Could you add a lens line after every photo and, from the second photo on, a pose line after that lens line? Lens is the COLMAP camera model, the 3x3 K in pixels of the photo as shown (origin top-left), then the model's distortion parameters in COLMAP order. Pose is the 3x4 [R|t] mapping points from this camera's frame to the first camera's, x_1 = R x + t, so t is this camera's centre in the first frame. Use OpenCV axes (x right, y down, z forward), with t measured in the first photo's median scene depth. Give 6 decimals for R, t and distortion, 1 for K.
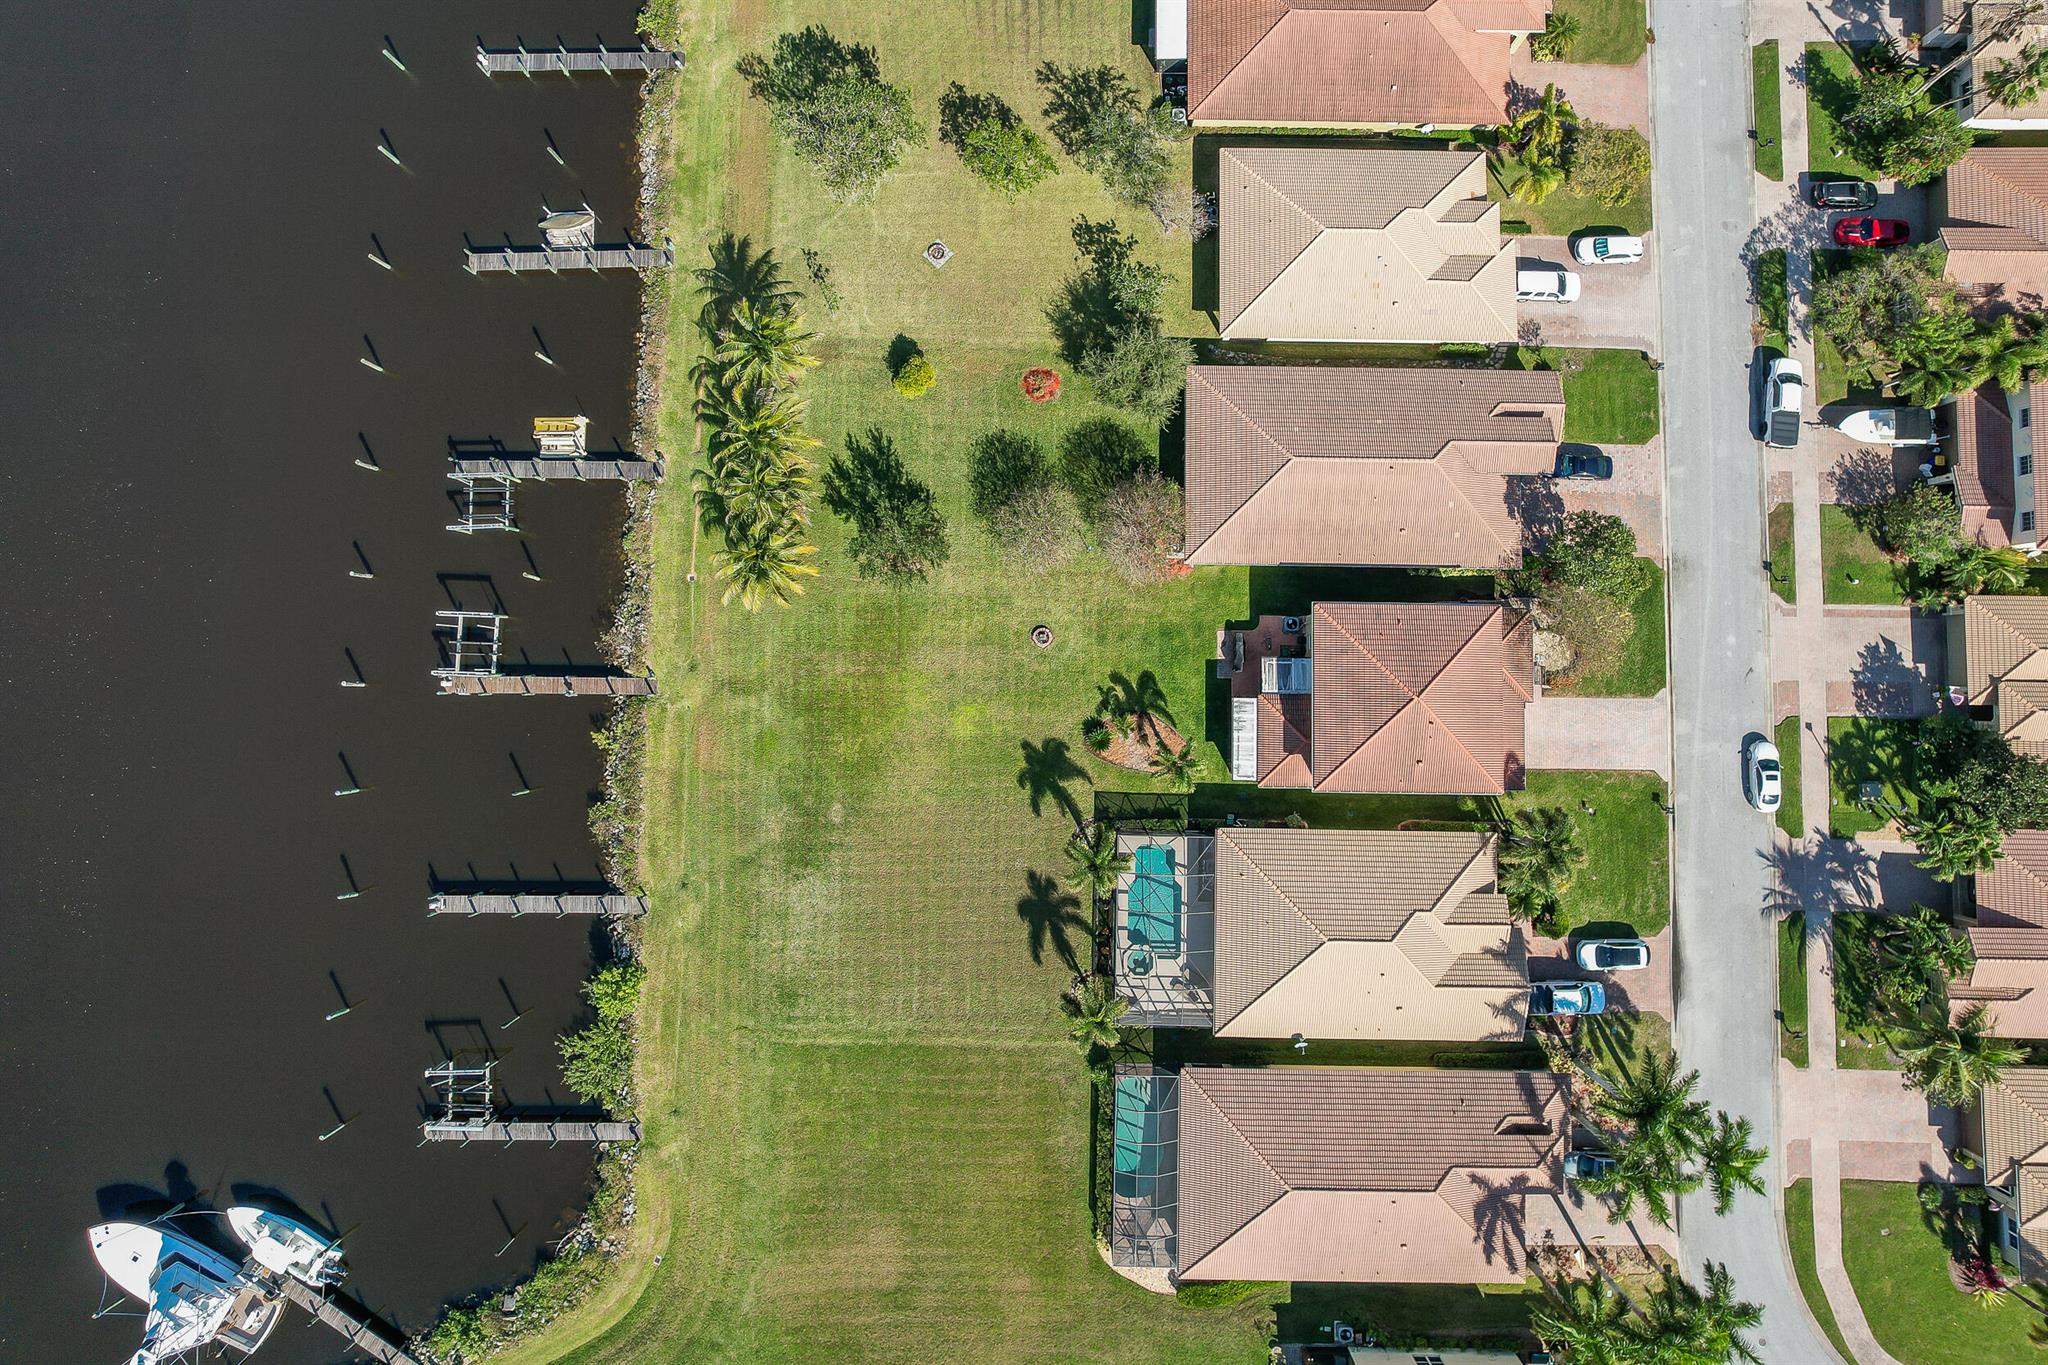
lens RADIAL K [[1296.7, 0, 1027.0], [0, 1296.7, 642.6], [0, 0, 1]] dist [-0.067136, 0.058549]
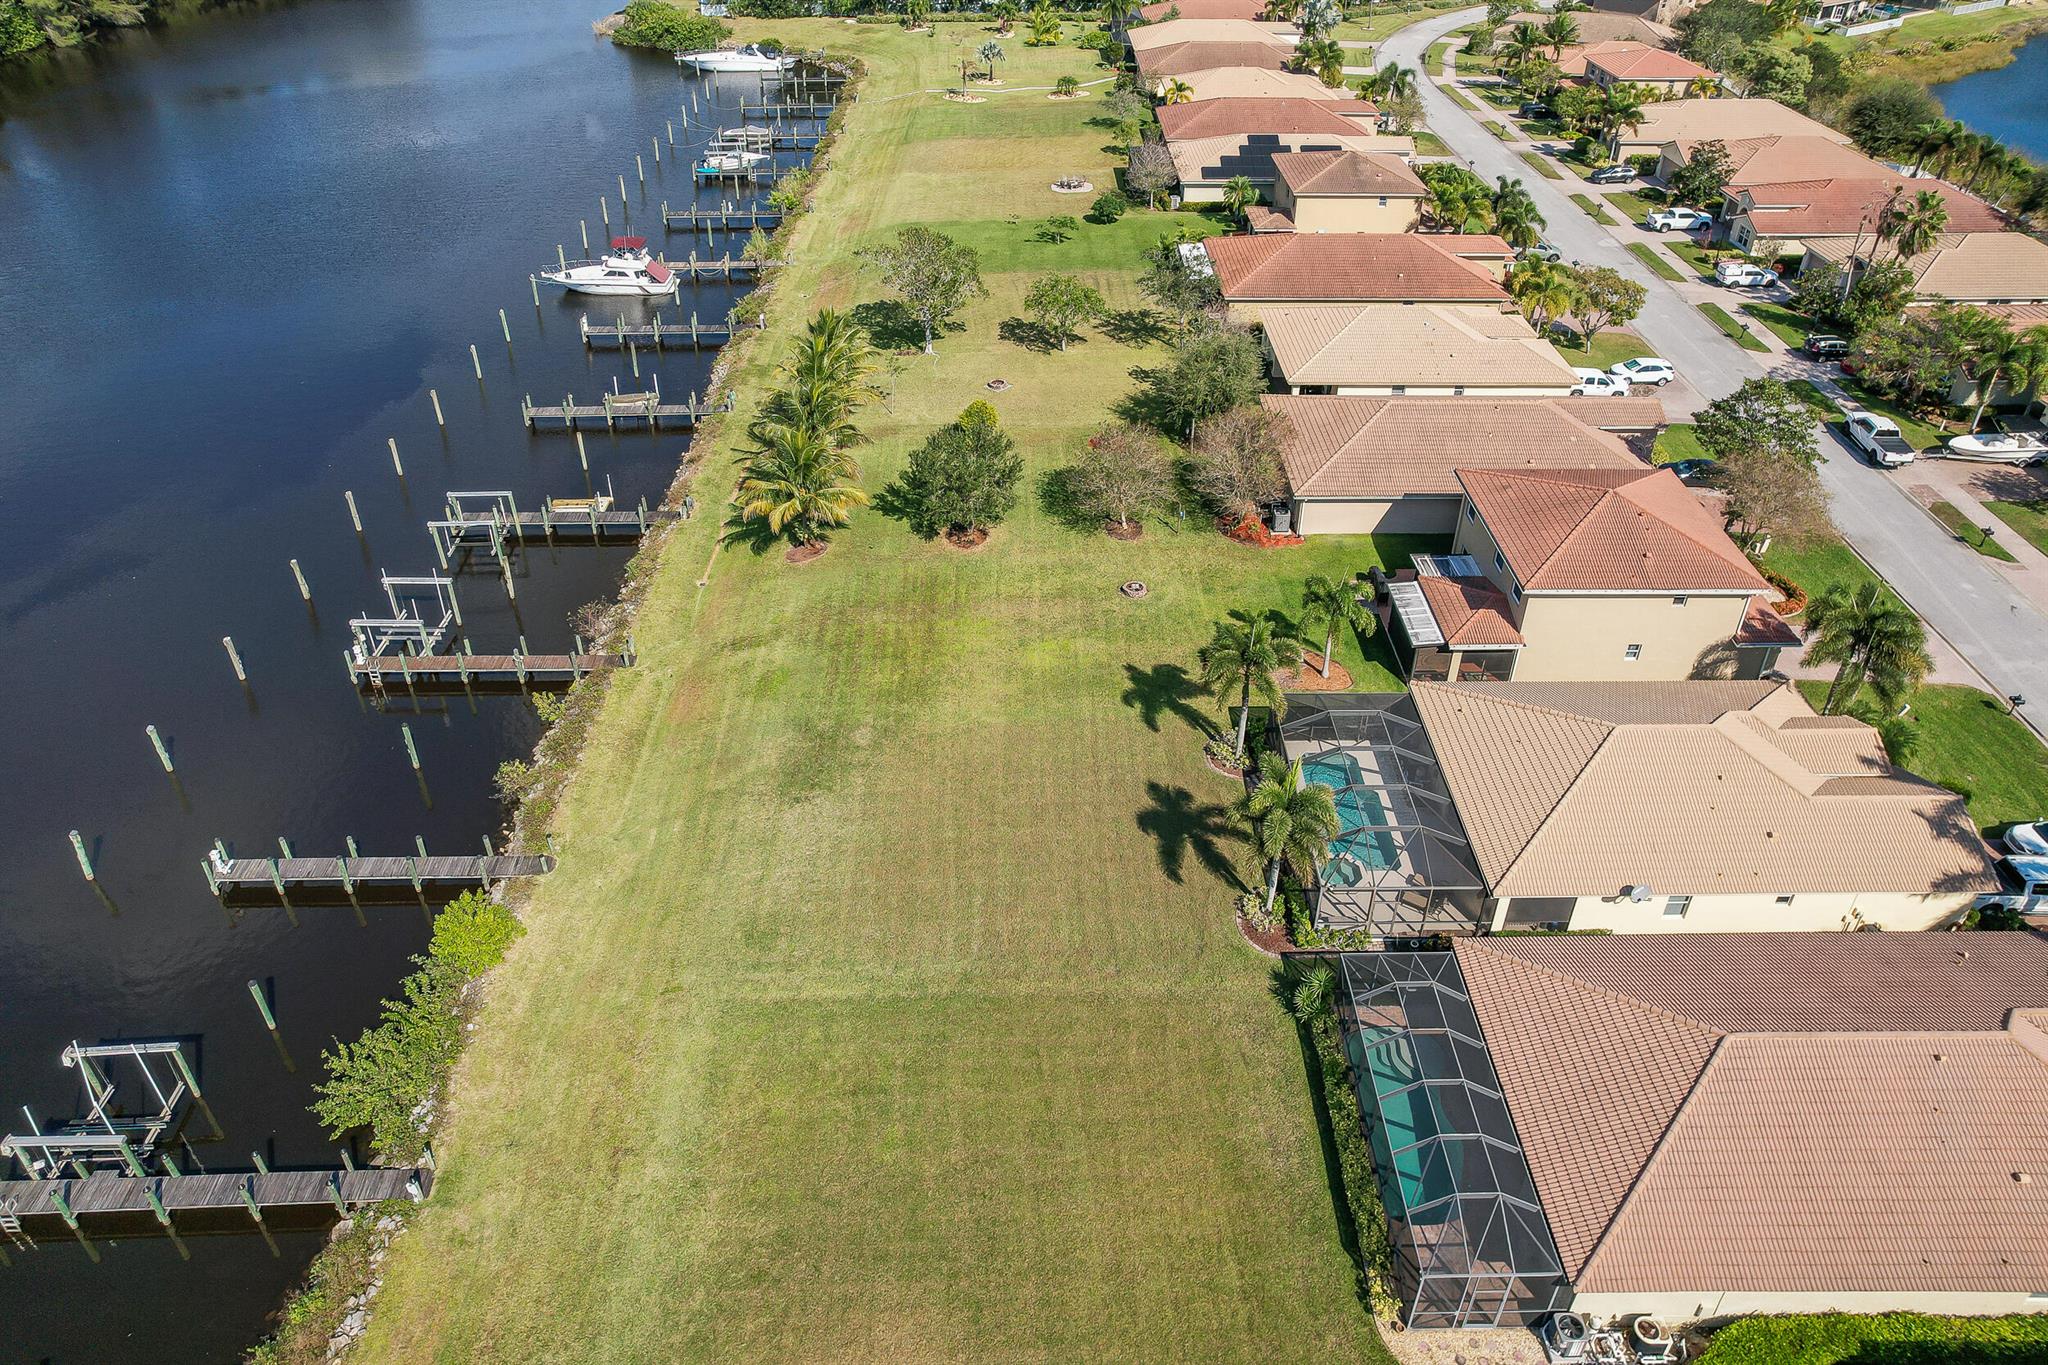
lens RADIAL K [[1354.4, 0, 1024.1], [0, 1354.4, 580.7], [0, 0, 1]] dist [-0.078401, 0.080446]
pose [[0.999523, 0.002918, 0.030733, -0.083276], [0.022613, 0.608522, -0.793215, 0.661345], [-0.021017, 0.793532, 0.608166, 0.488803]]
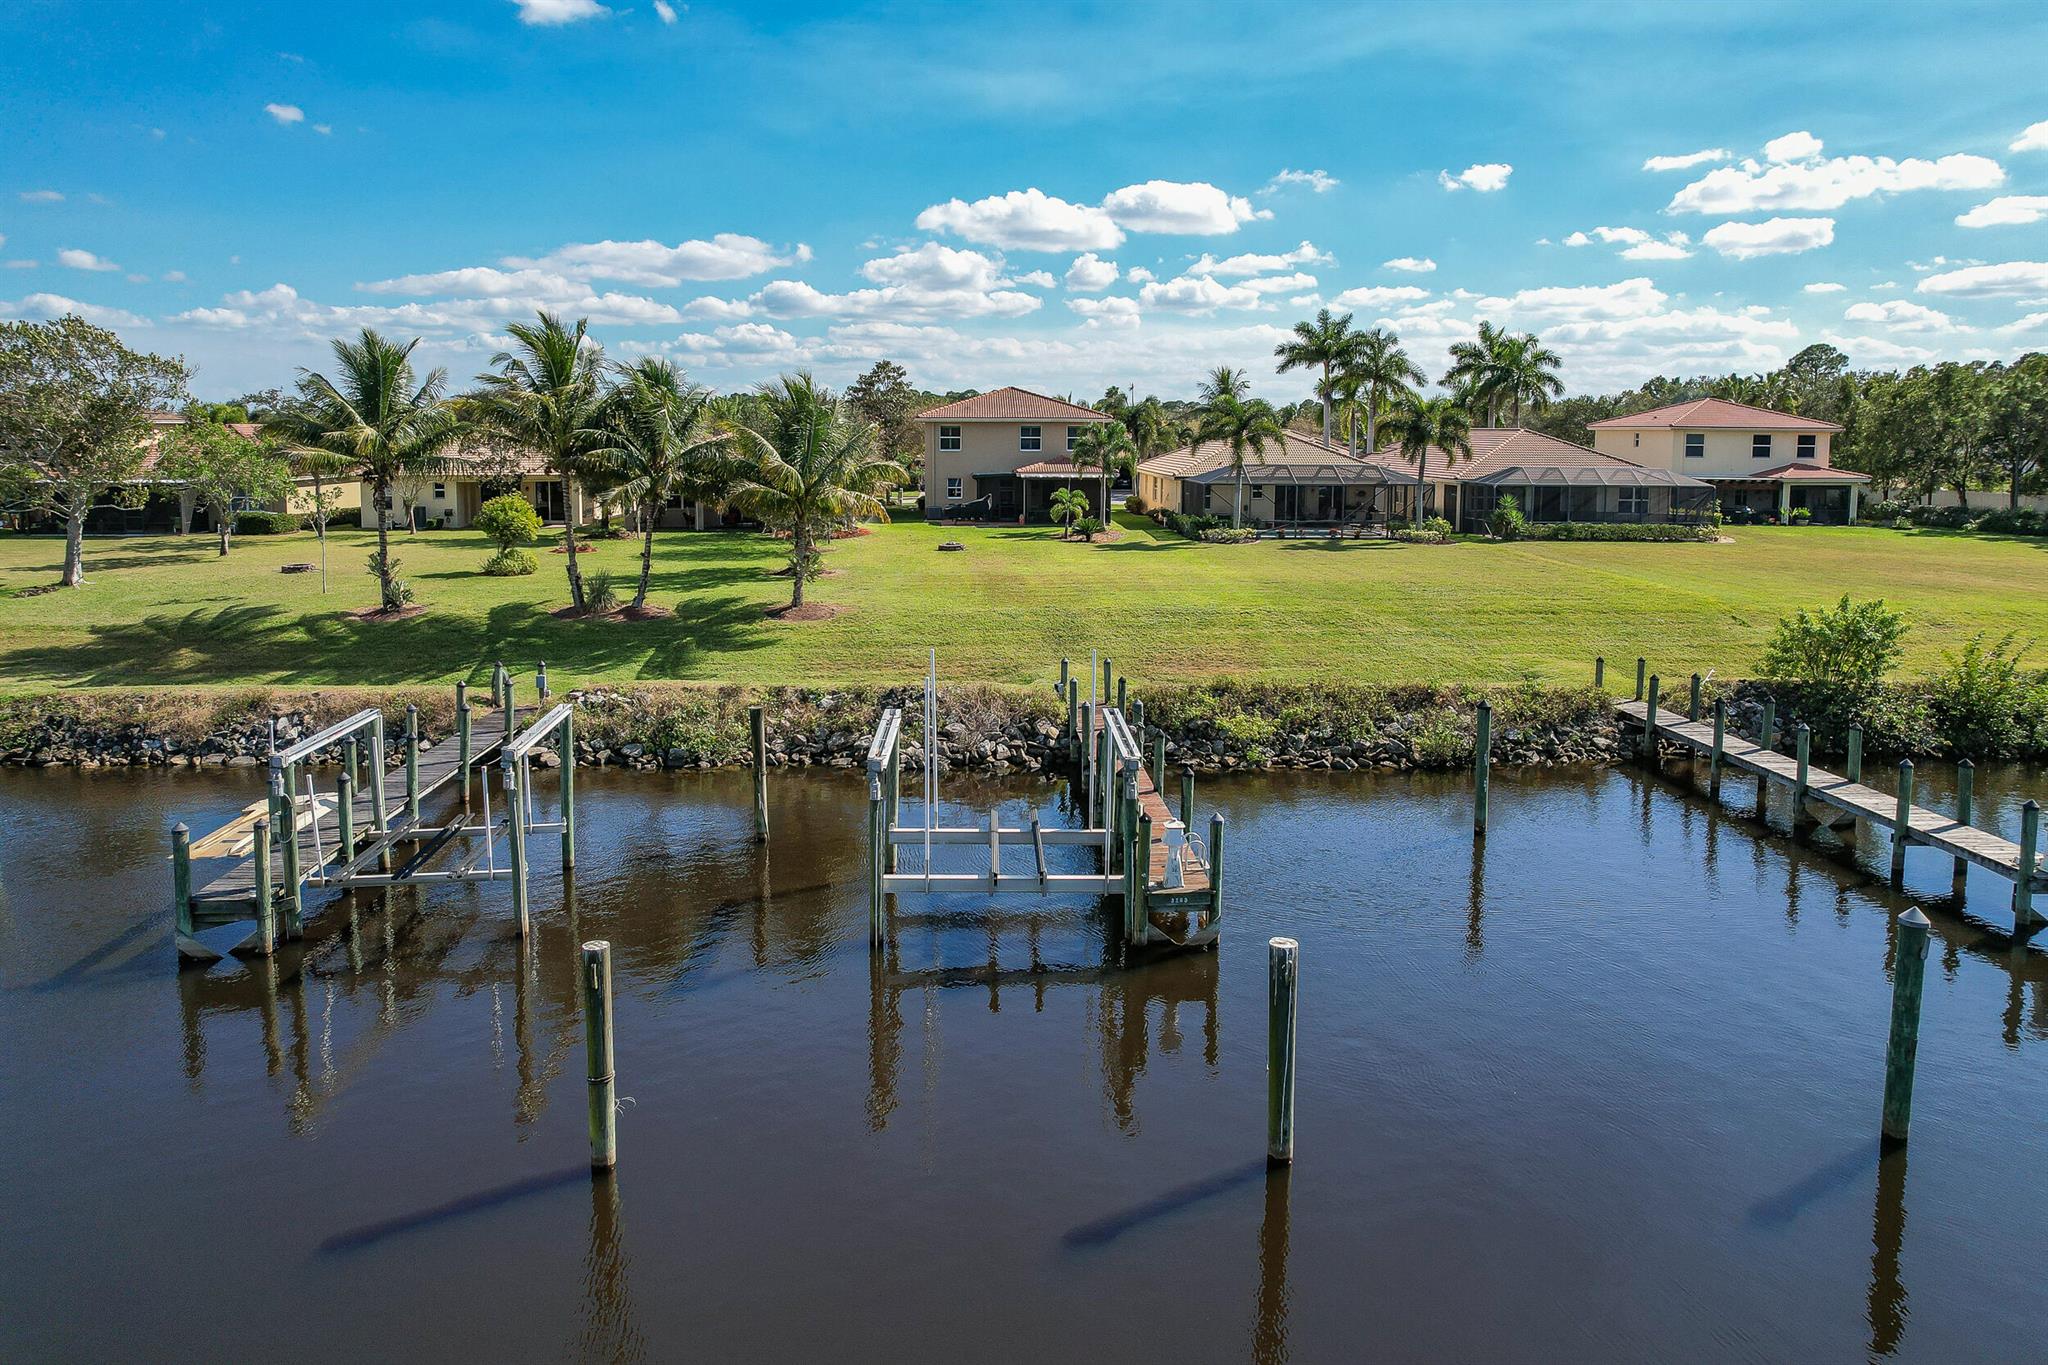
lens RADIAL K [[1351.9, 0, 1016.4], [0, 1351.9, 595.9], [0, 0, 1]] dist [-0.077823, 0.067855]
pose [[-0.066299, -0.104738, 0.992287, -0.712094], [0.994540, 0.073386, 0.074195, -0.020485], [-0.080591, 0.991789, 0.099301, 0.956447]]
